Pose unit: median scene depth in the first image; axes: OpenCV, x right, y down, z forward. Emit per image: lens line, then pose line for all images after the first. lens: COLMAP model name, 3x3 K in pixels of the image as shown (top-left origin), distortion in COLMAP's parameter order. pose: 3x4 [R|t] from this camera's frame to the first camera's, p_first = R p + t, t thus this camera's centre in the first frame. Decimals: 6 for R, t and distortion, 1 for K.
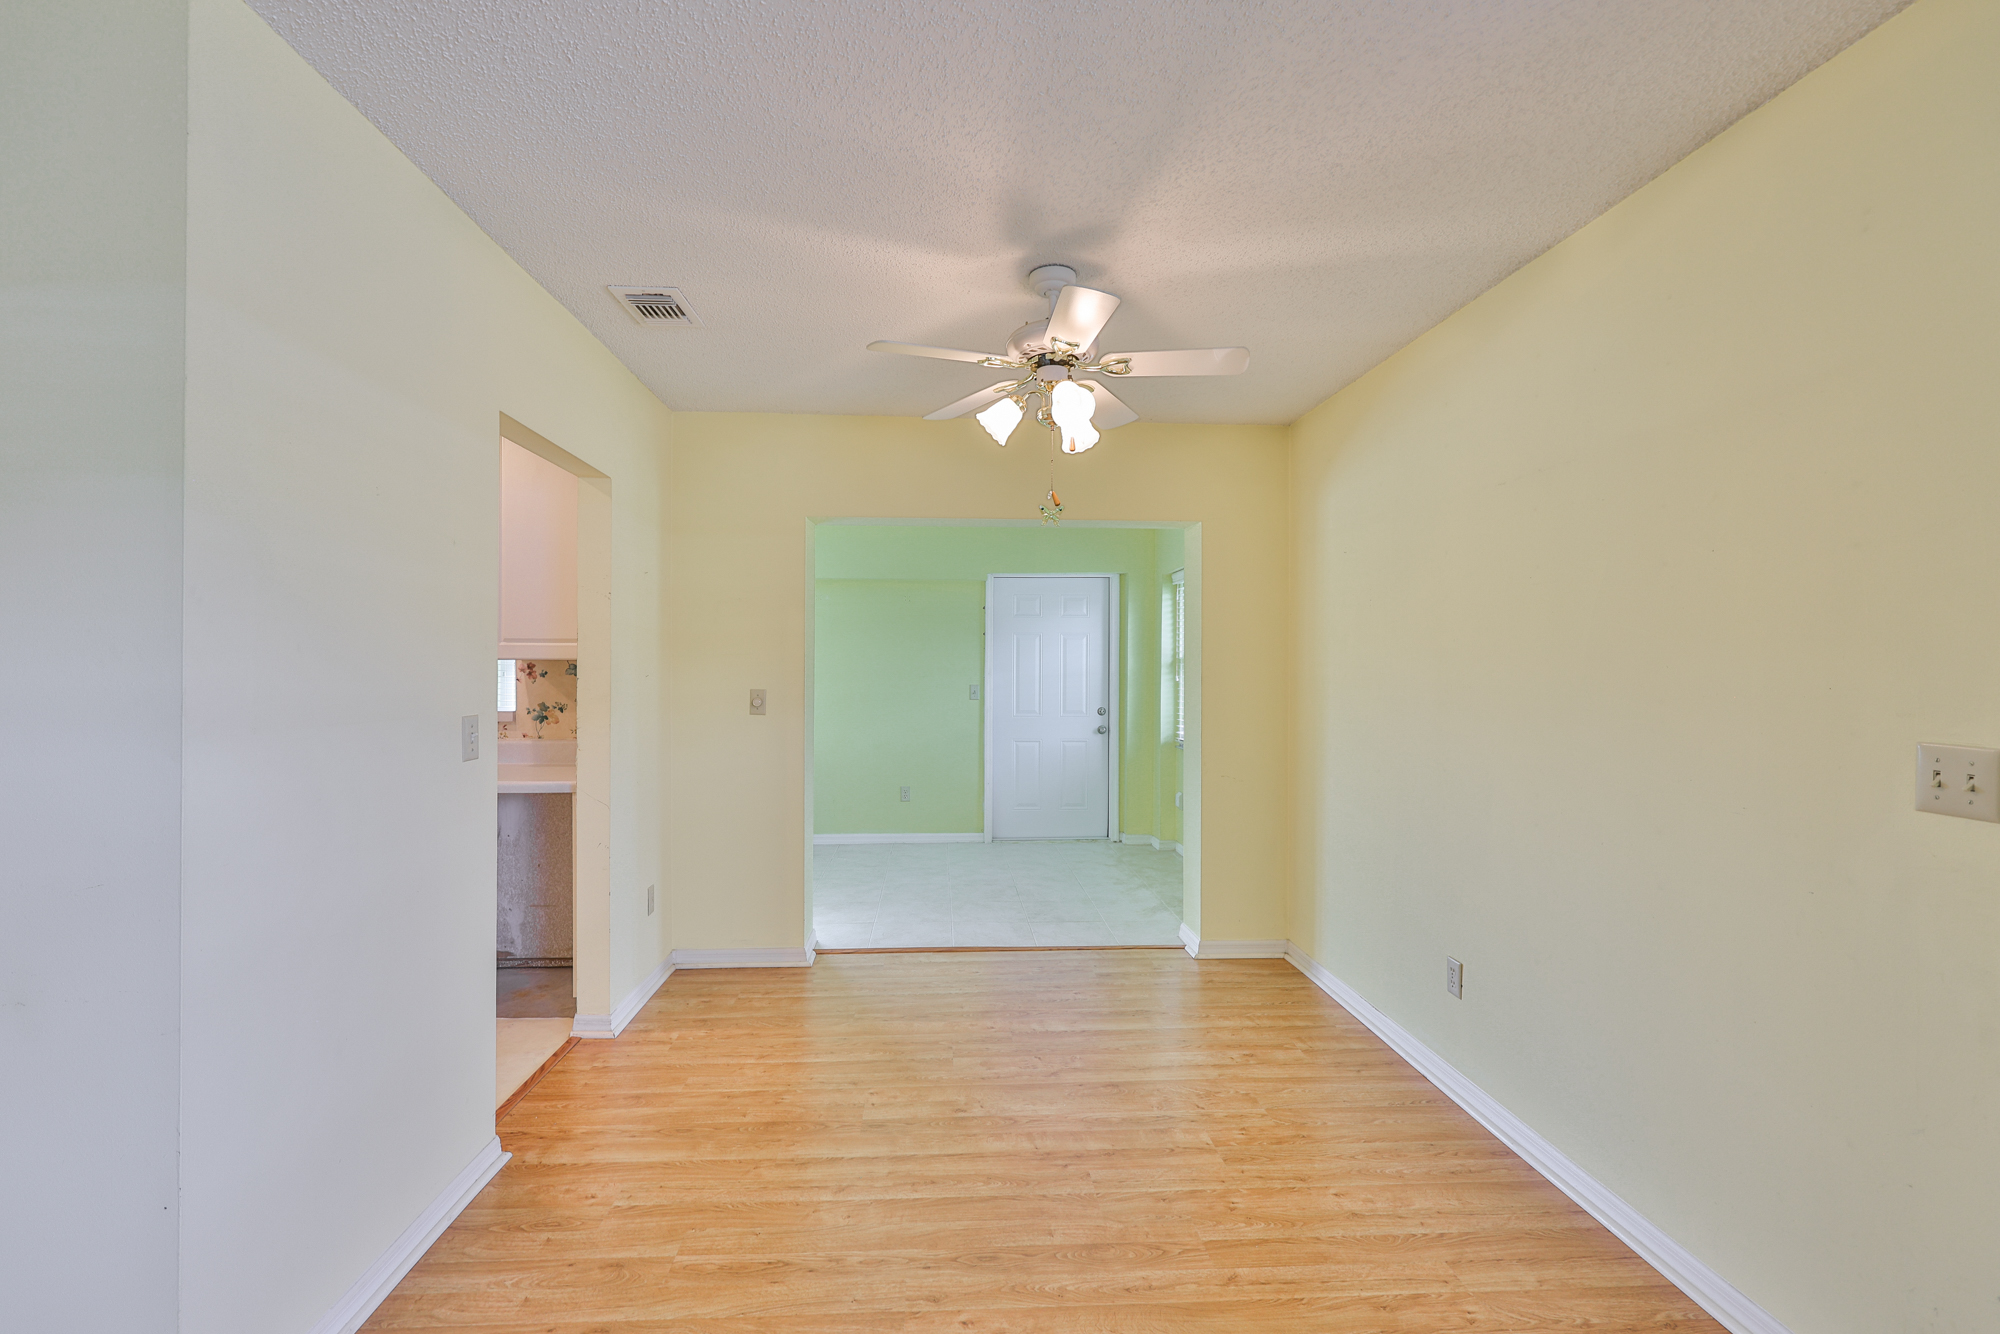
lens RADIAL K [[863.3, 0, 987.3], [0, 863.3, 676.3], [0, 0, 1]] dist [0.004234, 0.000397]
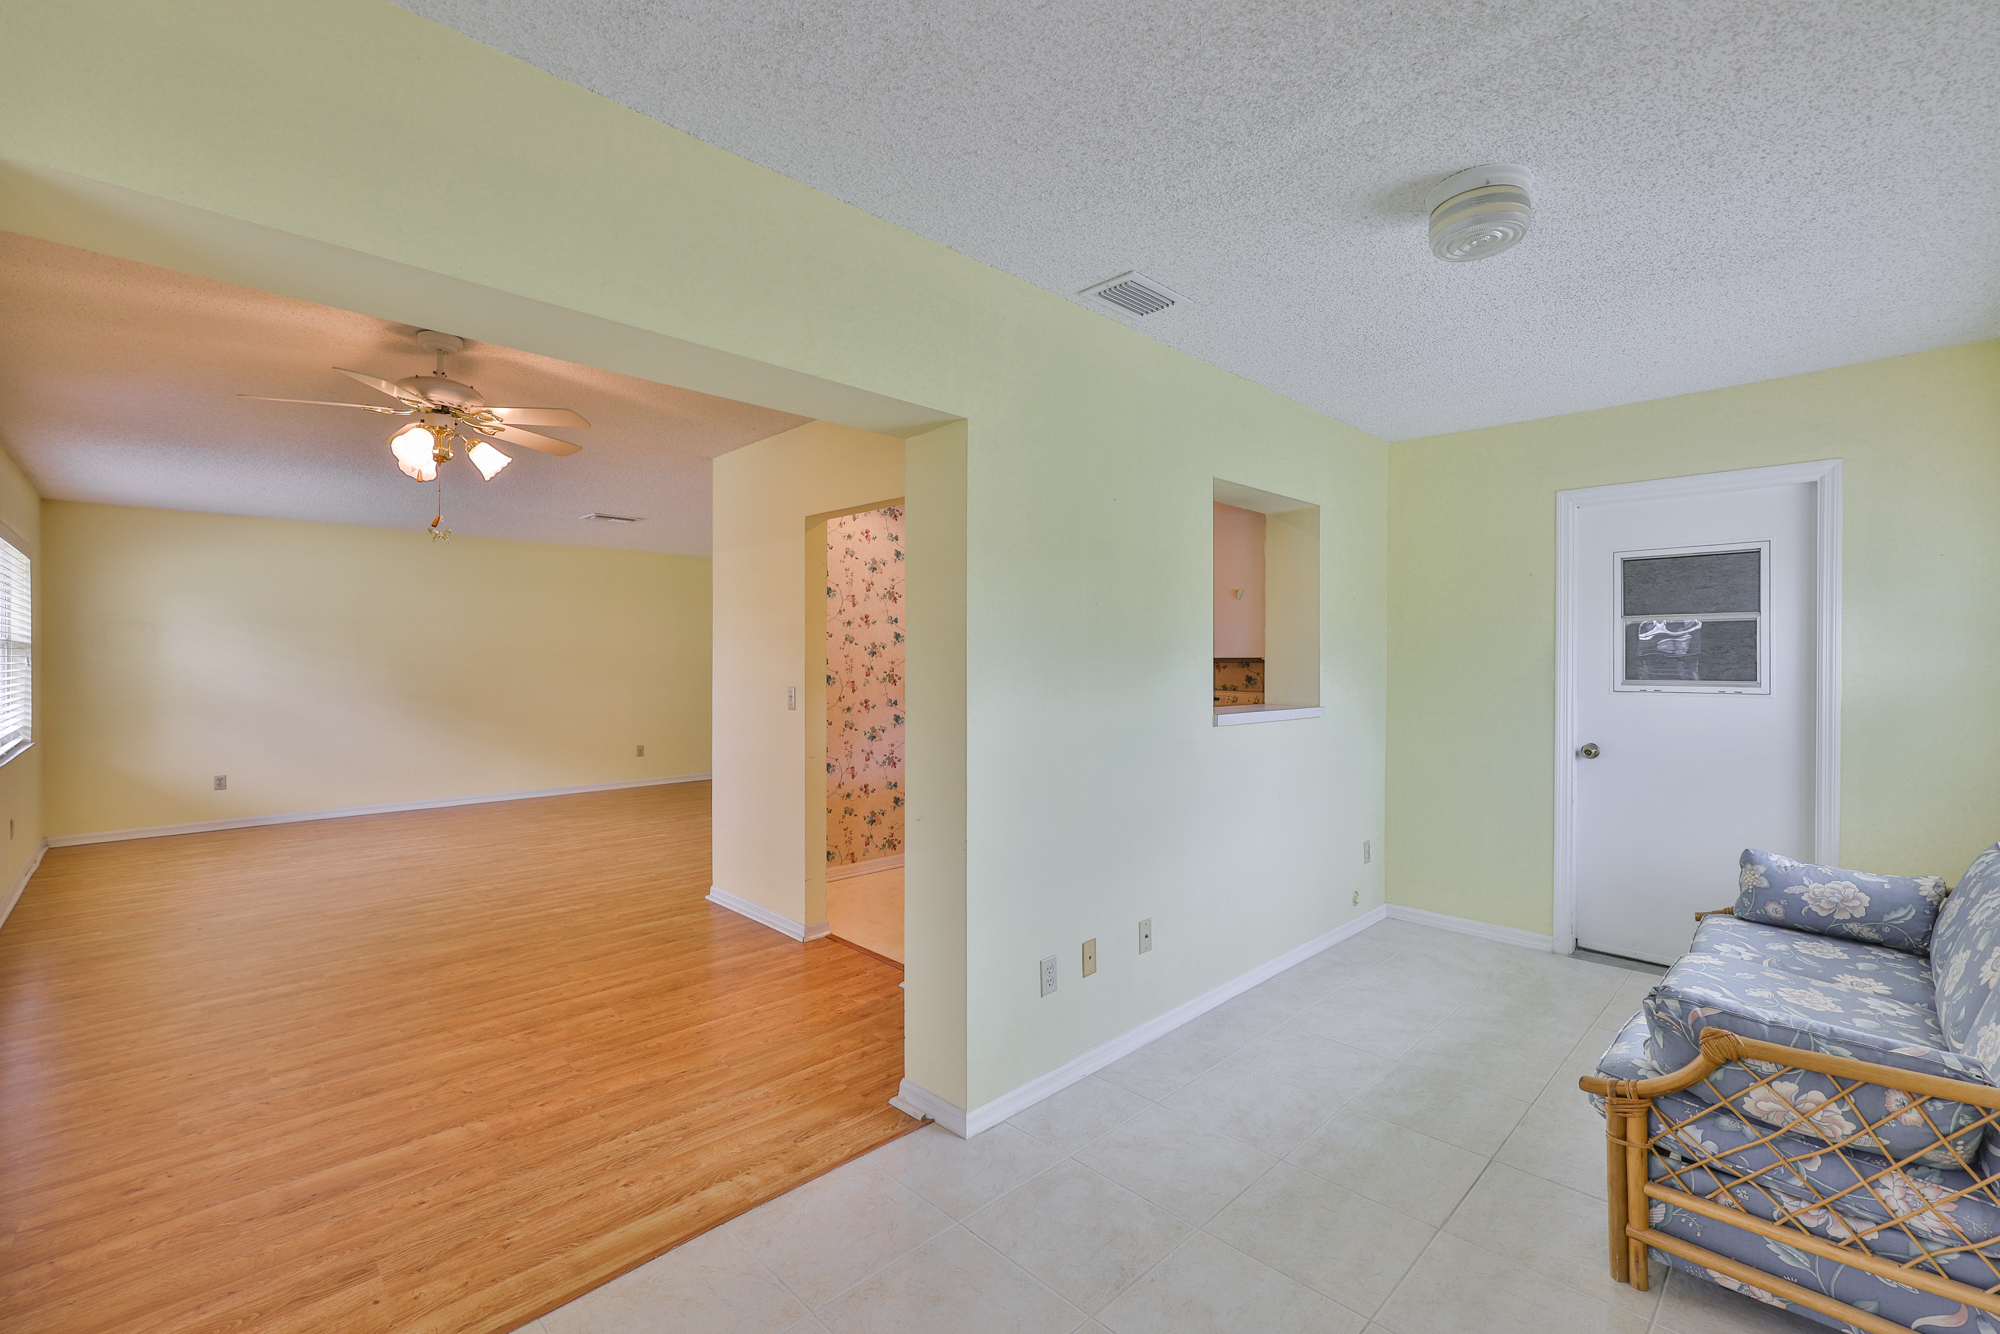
lens RADIAL K [[863.3, 0, 987.3], [0, 863.3, 676.3], [0, 0, 1]] dist [0.004234, 0.000397]
pose [[-0.763567, 0.007569, -0.645684, 0.214646], [-0.011195, 0.999626, 0.024957, -0.020749], [0.645632, 0.026284, -0.763196, 1.942629]]
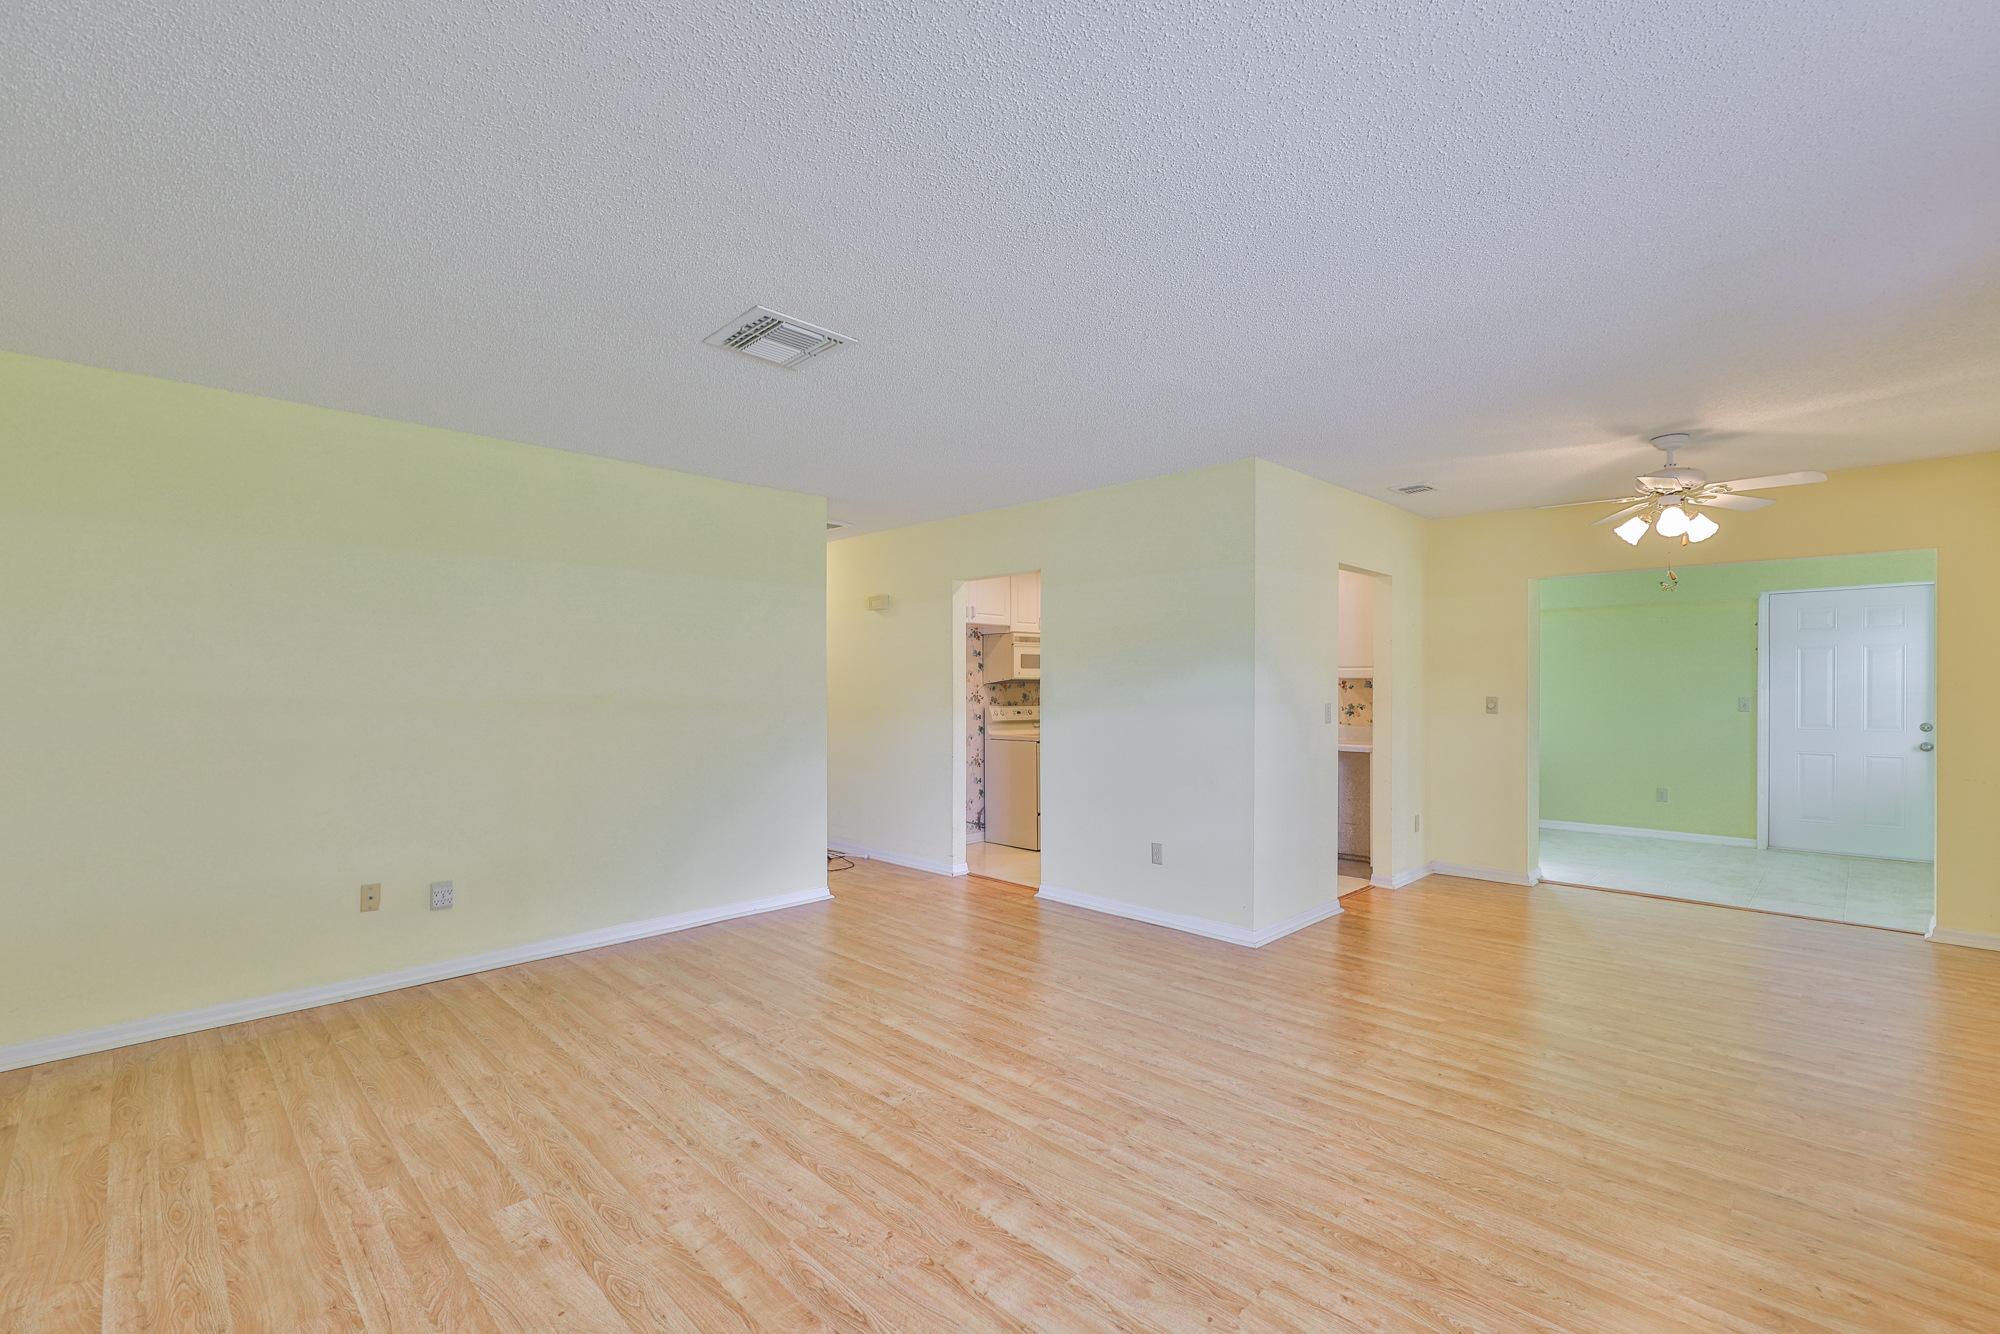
lens RADIAL K [[863.3, 0, 987.3], [0, 863.3, 676.3], [0, 0, 1]] dist [0.004234, 0.000397]
pose [[0.659595, -0.010248, -0.751552, 0.369538], [-0.003018, 0.999863, -0.016283, 0.008880], [0.751615, 0.013008, 0.659473, -0.838303]]
